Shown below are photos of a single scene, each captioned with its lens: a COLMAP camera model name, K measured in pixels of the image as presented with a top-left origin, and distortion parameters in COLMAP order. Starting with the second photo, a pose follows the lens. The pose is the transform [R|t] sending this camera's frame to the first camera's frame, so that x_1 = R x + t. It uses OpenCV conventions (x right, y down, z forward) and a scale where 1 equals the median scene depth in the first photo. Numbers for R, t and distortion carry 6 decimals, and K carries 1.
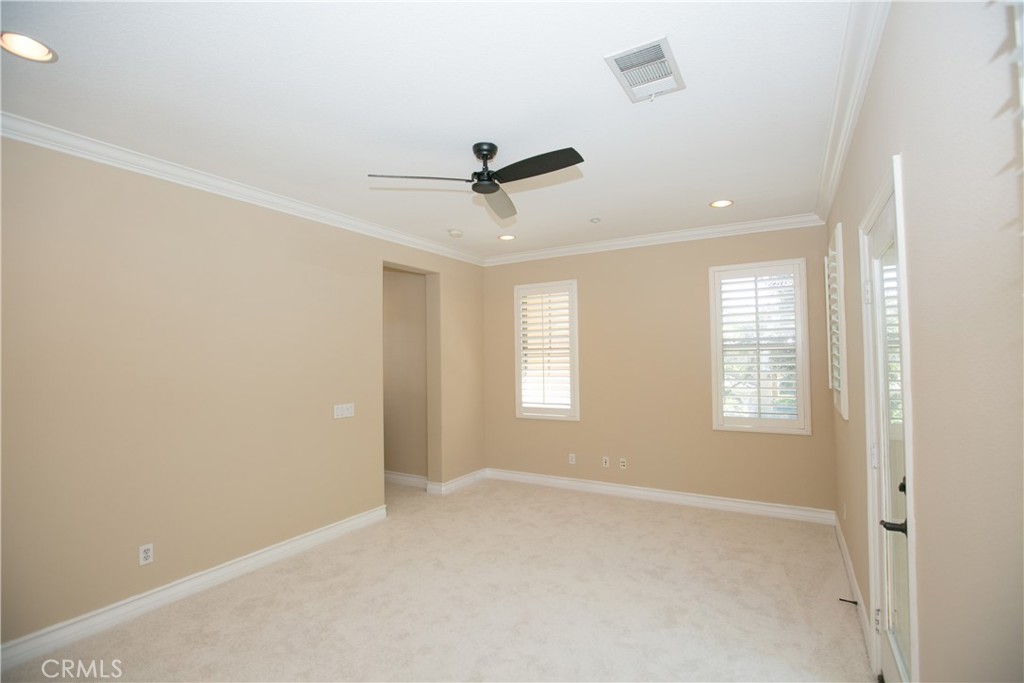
lens RADIAL K [[482.5, 0, 511.9], [0, 482.5, 351.8], [0, 0, 1]] dist [-0.001644, 0.000048]
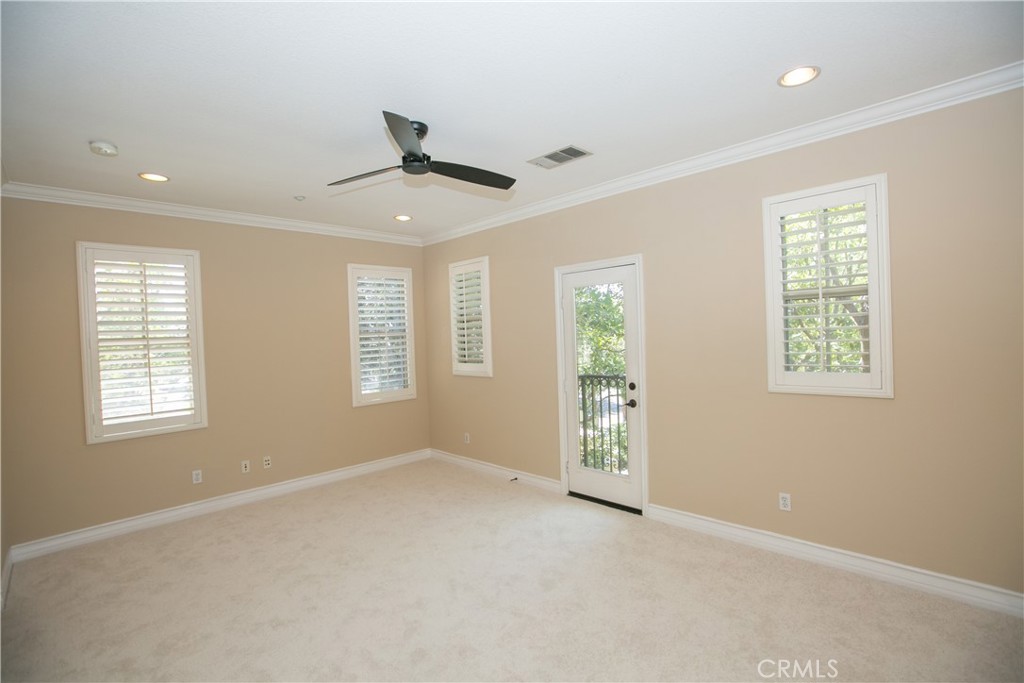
lens RADIAL K [[482.8, 0, 512.0], [0, 482.8, 341.5], [0, 0, 1]] dist [-0.000855, 0.000368]
pose [[0.248168, -0.010376, 0.968662, -0.568676], [0.023024, 0.999723, 0.004810, 0.008918], [-0.968443, 0.021109, 0.248338, 0.332601]]
